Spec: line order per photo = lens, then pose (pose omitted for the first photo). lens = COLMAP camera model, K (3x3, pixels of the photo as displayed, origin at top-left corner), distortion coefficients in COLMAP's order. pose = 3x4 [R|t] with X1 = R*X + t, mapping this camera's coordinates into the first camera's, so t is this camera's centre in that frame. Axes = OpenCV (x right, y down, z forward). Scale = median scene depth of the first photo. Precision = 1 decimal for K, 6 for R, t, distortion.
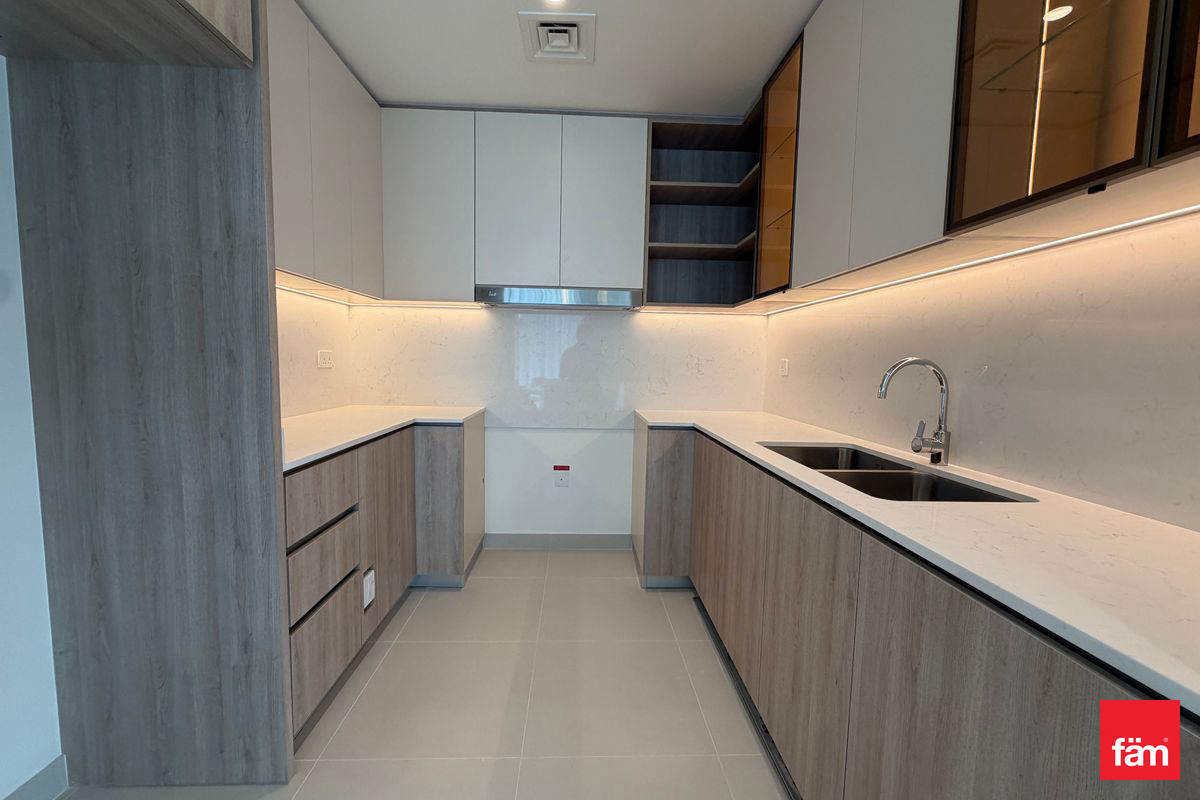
lens RADIAL K [[478.4, 0, 595.5], [0, 478.4, 401.4], [0, 0, 1]] dist [-0.000015, -0.000041]
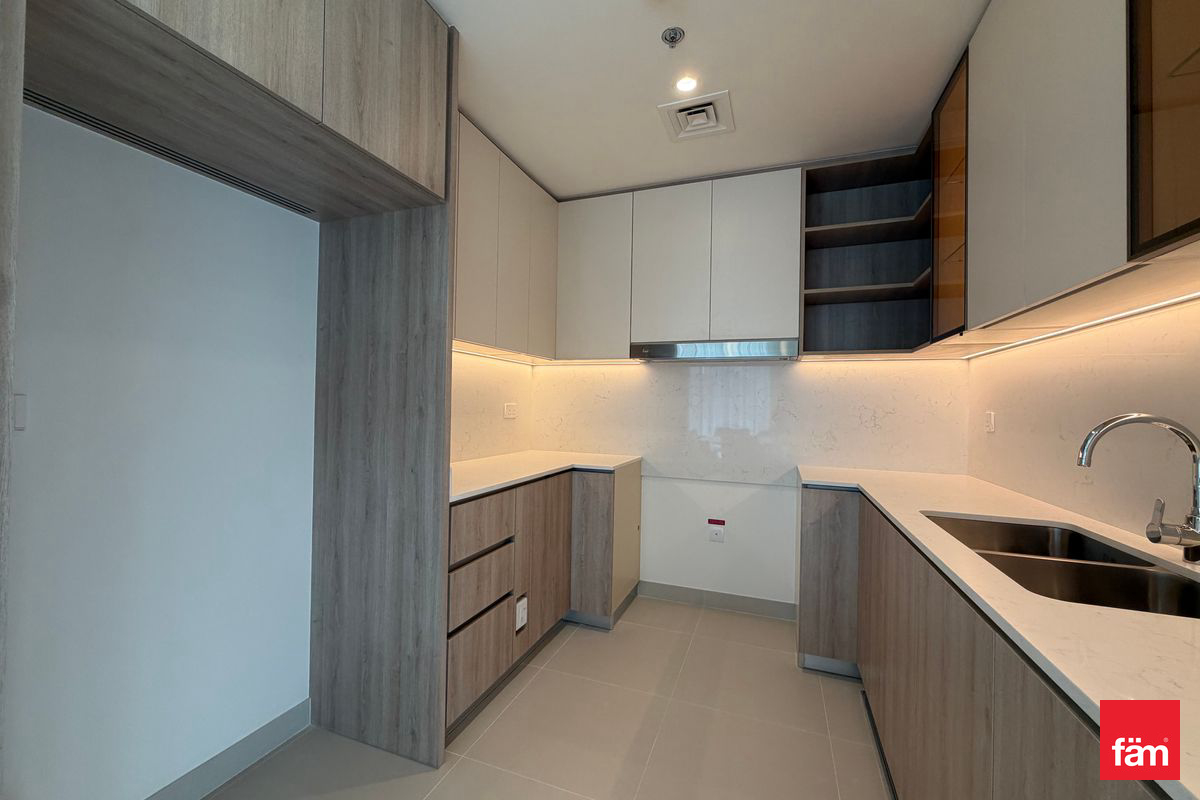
lens RADIAL K [[478.4, 0, 595.5], [0, 478.4, 401.4], [0, 0, 1]] dist [-0.000015, -0.000041]
pose [[0.920713, -0.005744, -0.390198, 0.131224], [-0.033815, 0.994957, -0.094436, -0.007963], [0.388772, 0.100142, 0.915875, -0.020782]]
